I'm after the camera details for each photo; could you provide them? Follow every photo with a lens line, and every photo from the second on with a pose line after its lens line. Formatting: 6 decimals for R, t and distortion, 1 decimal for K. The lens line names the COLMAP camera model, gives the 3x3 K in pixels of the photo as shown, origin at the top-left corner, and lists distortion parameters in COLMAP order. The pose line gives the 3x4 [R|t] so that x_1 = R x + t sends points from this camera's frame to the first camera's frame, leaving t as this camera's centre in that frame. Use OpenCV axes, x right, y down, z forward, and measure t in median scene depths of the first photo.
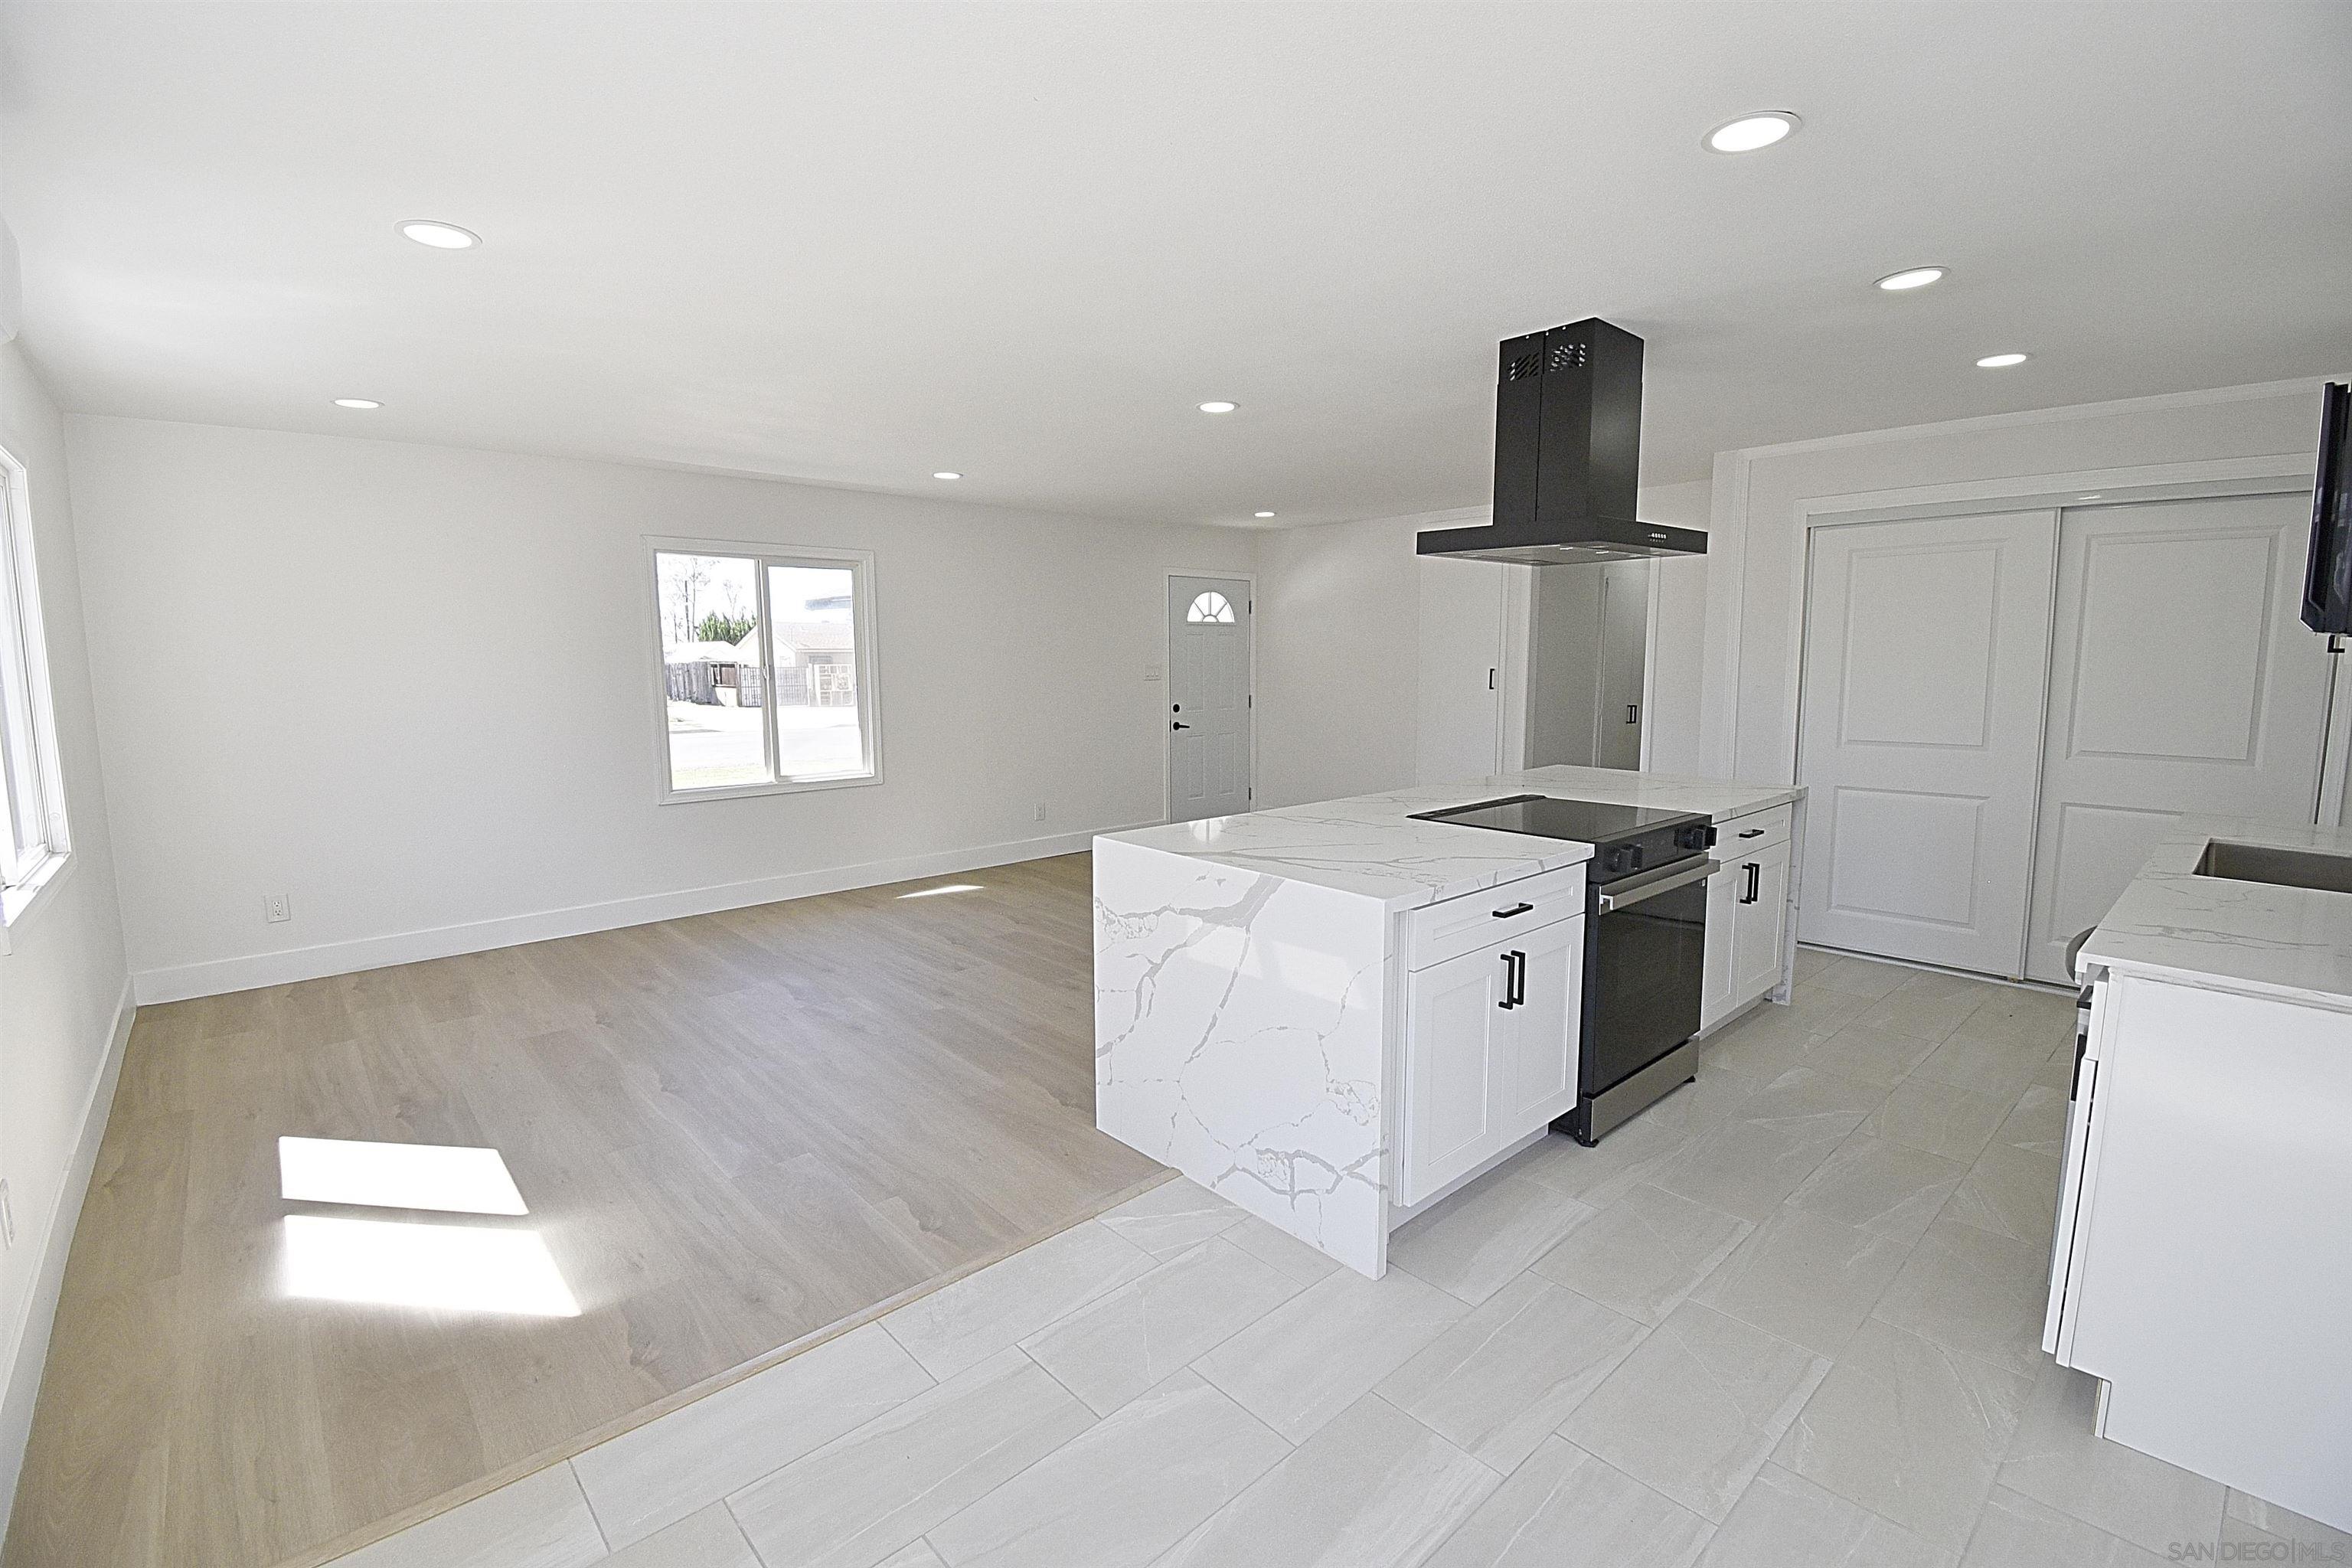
lens RADIAL K [[1037.2, 0, 1176.0], [0, 1037.2, 784.0], [0, 0, 1]] dist [0.017687, -0.023714]
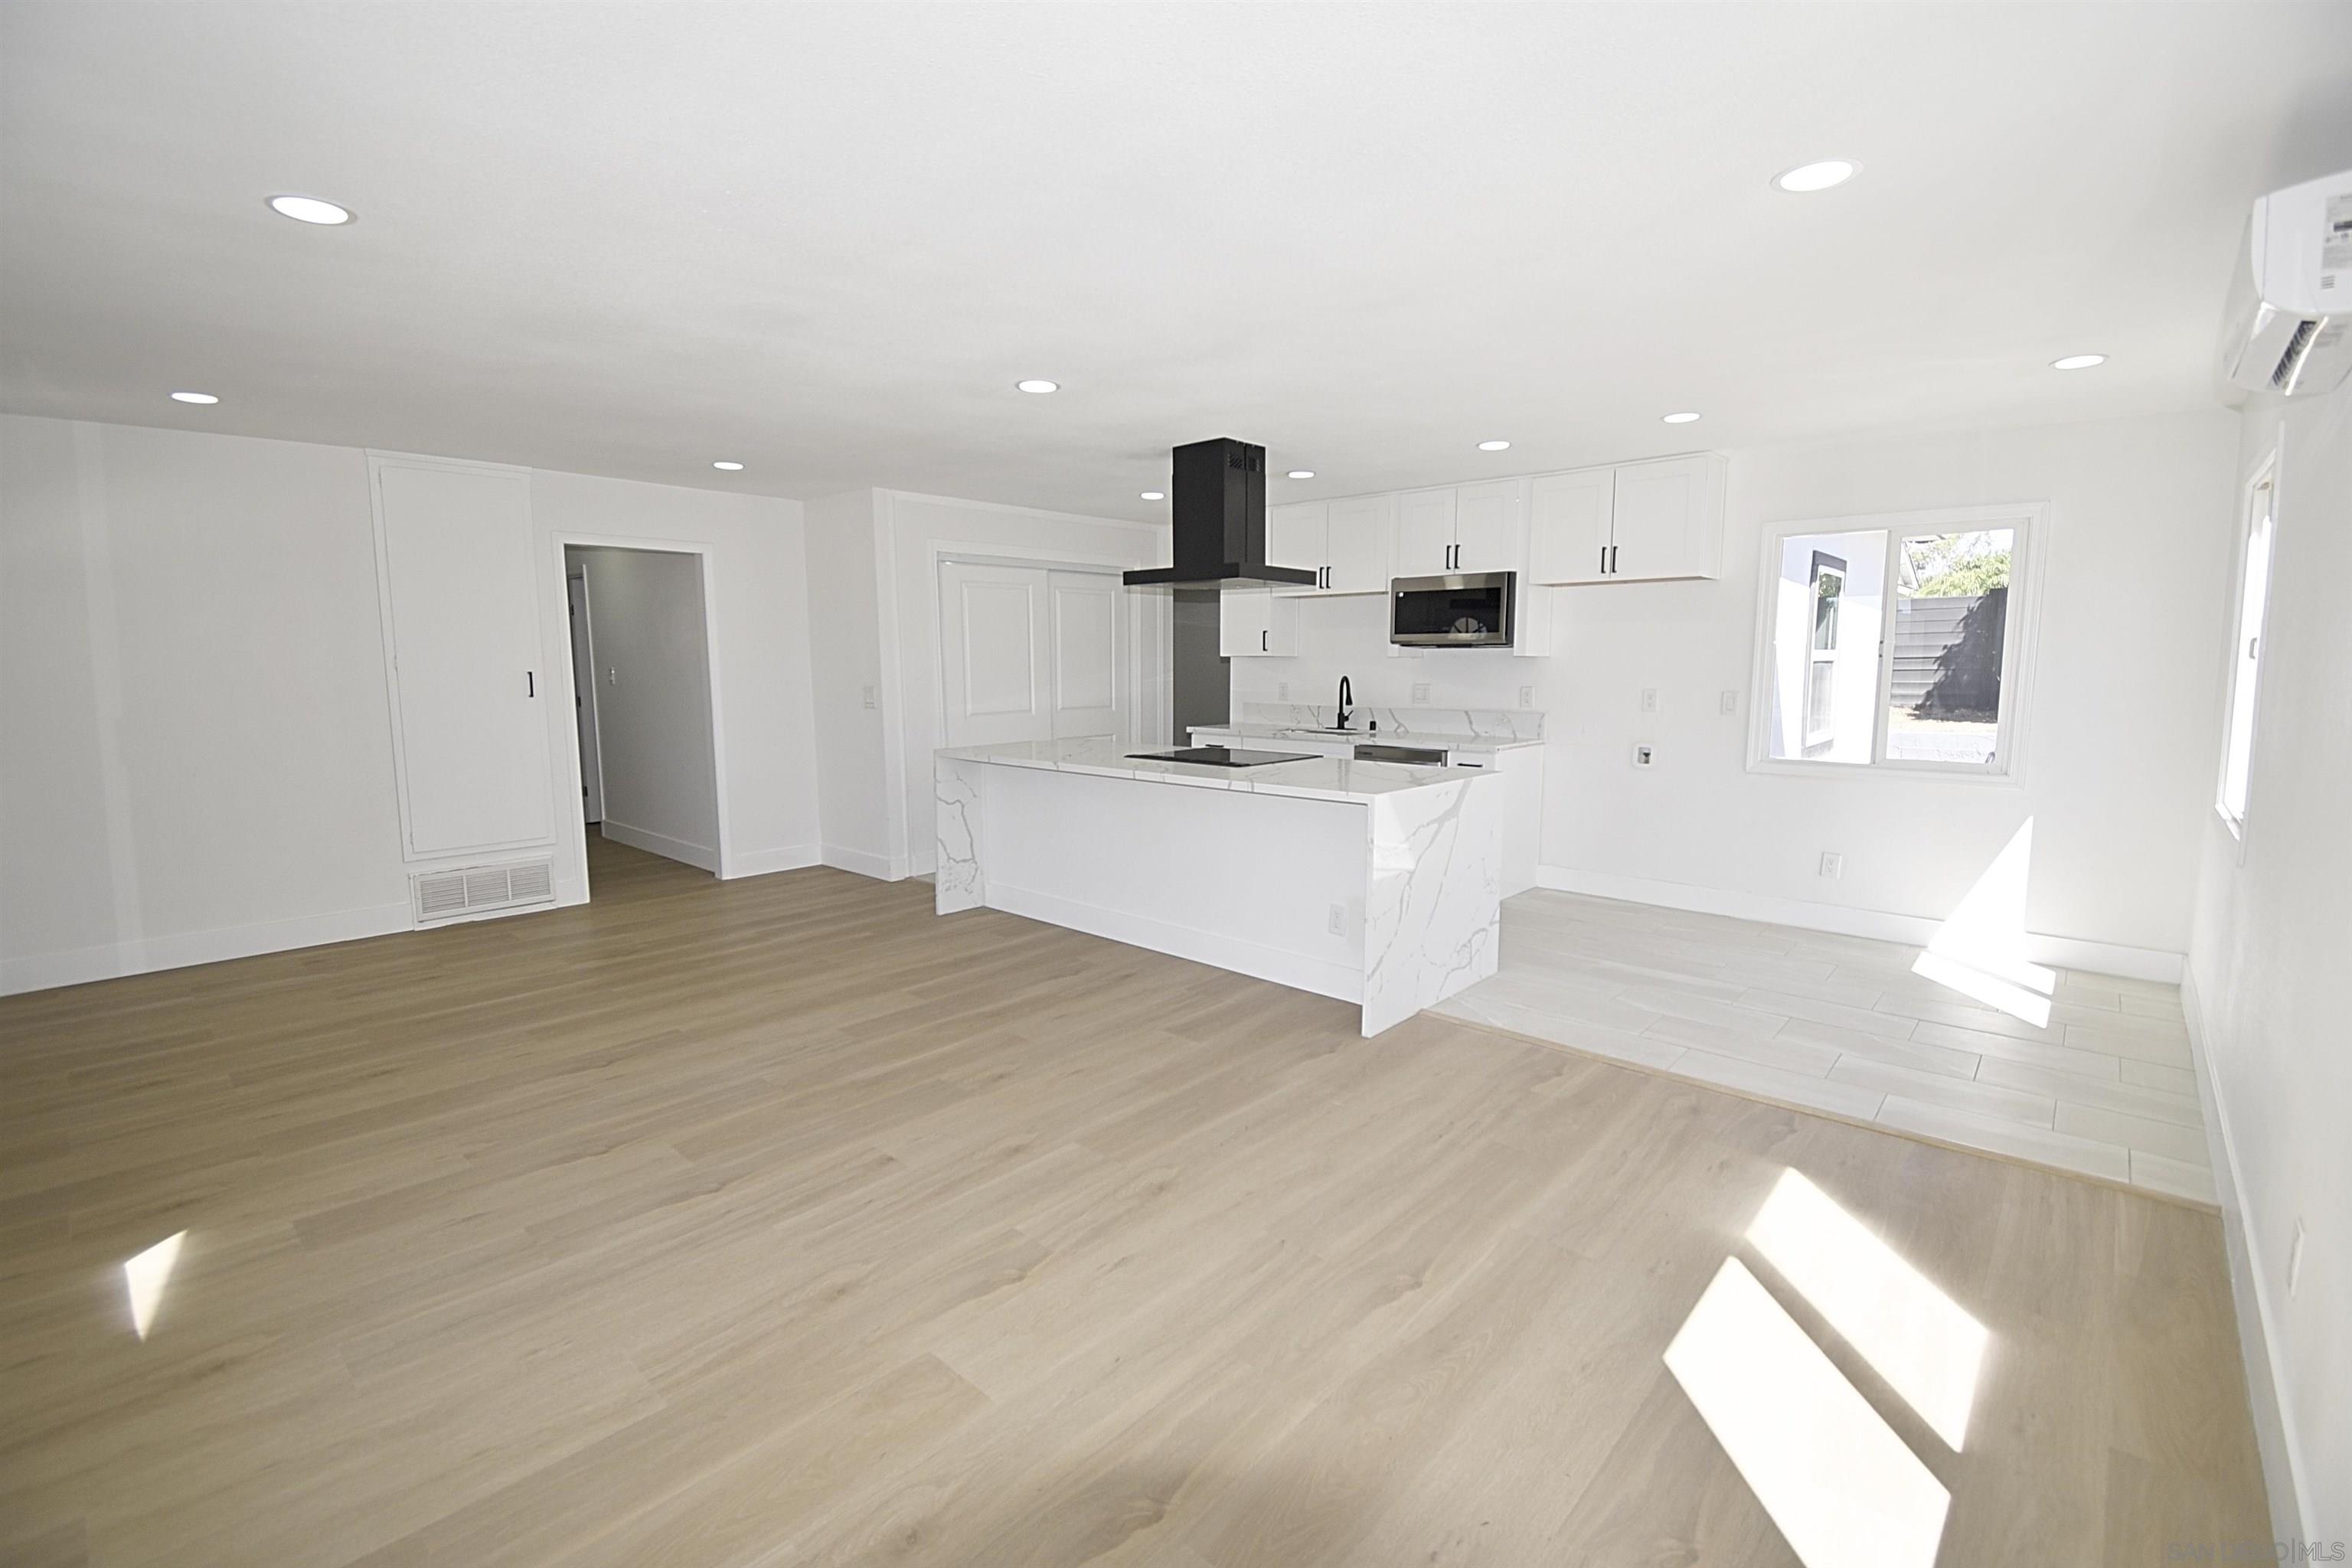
lens RADIAL K [[1031.3, 0, 1191.1], [0, 1031.3, 784.0], [0, 0, 1]] dist [0.013896, -0.018672]
pose [[-0.111556, -0.118341, 0.986687, -1.261452], [0.128165, 0.982879, 0.132375, -0.152777], [-0.985459, 0.141226, -0.094478, 1.334384]]
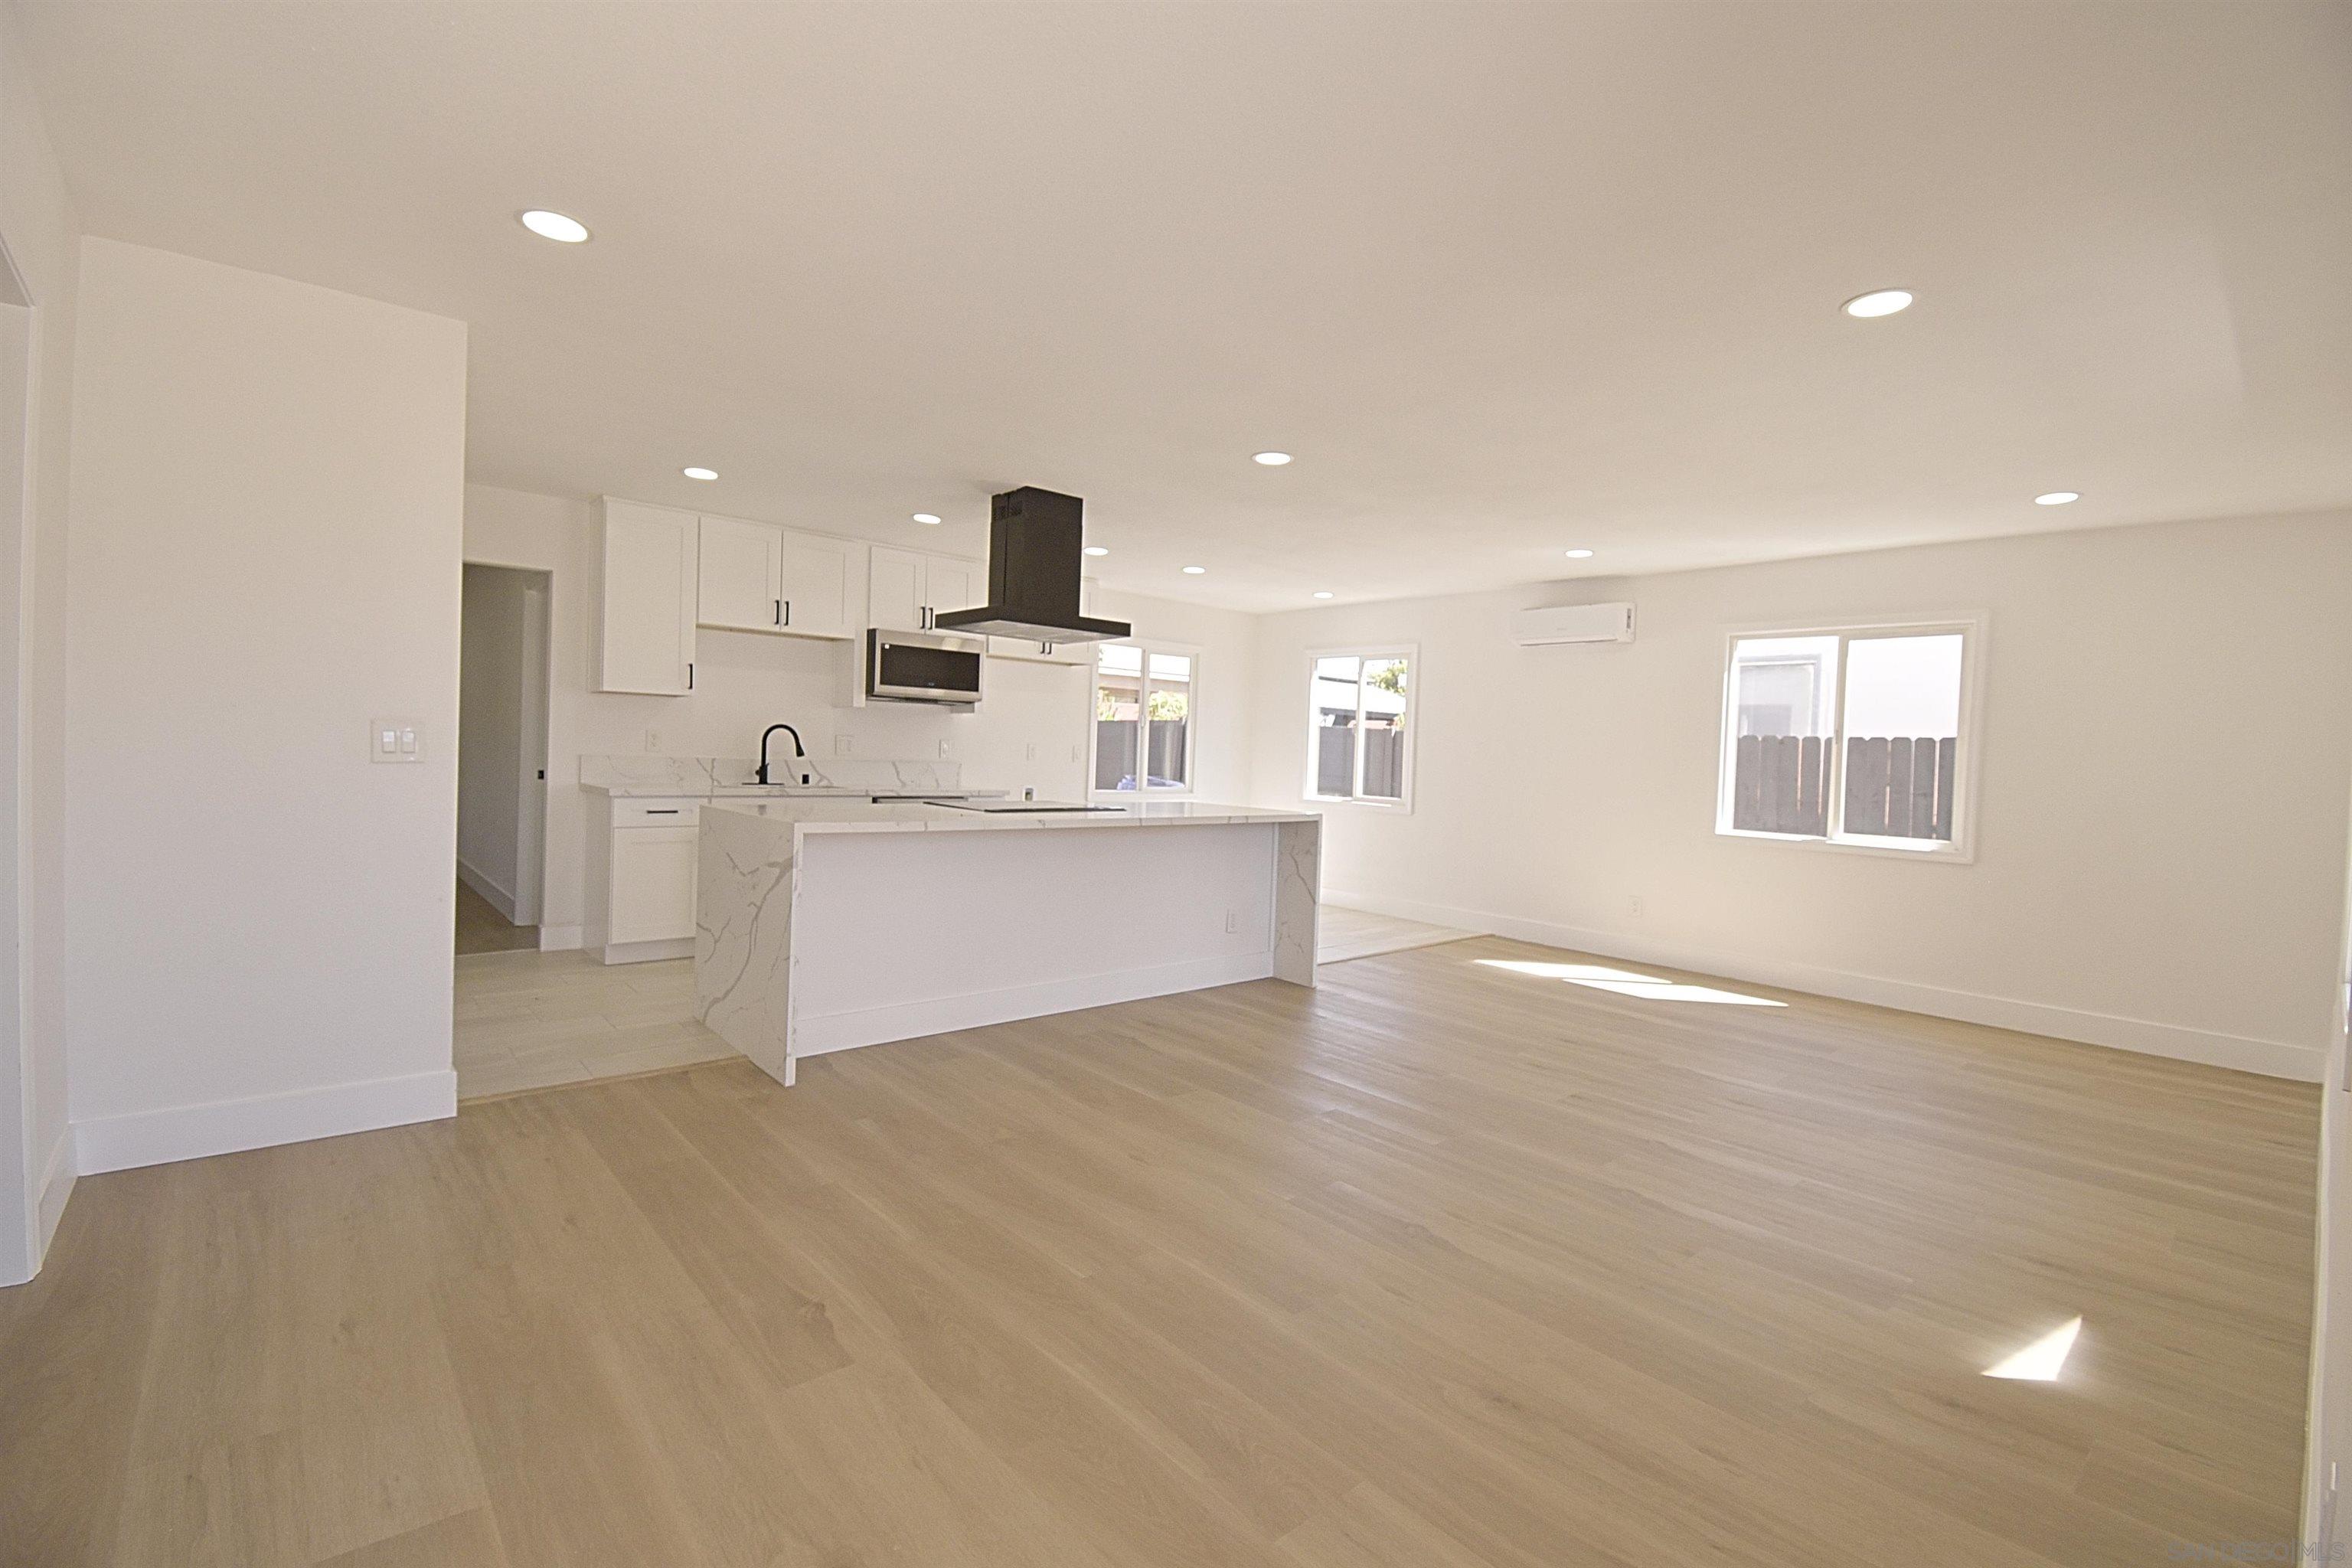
lens RADIAL K [[1028.5, 0, 1187.5], [0, 1028.5, 775.4], [0, 0, 1]] dist [0.021069, -0.023643]
pose [[-0.999454, -0.033003, -0.001599, 0.153861], [-0.032863, 0.987890, 0.151637, -0.274304], [-0.003425, 0.151607, -0.988435, 2.740874]]
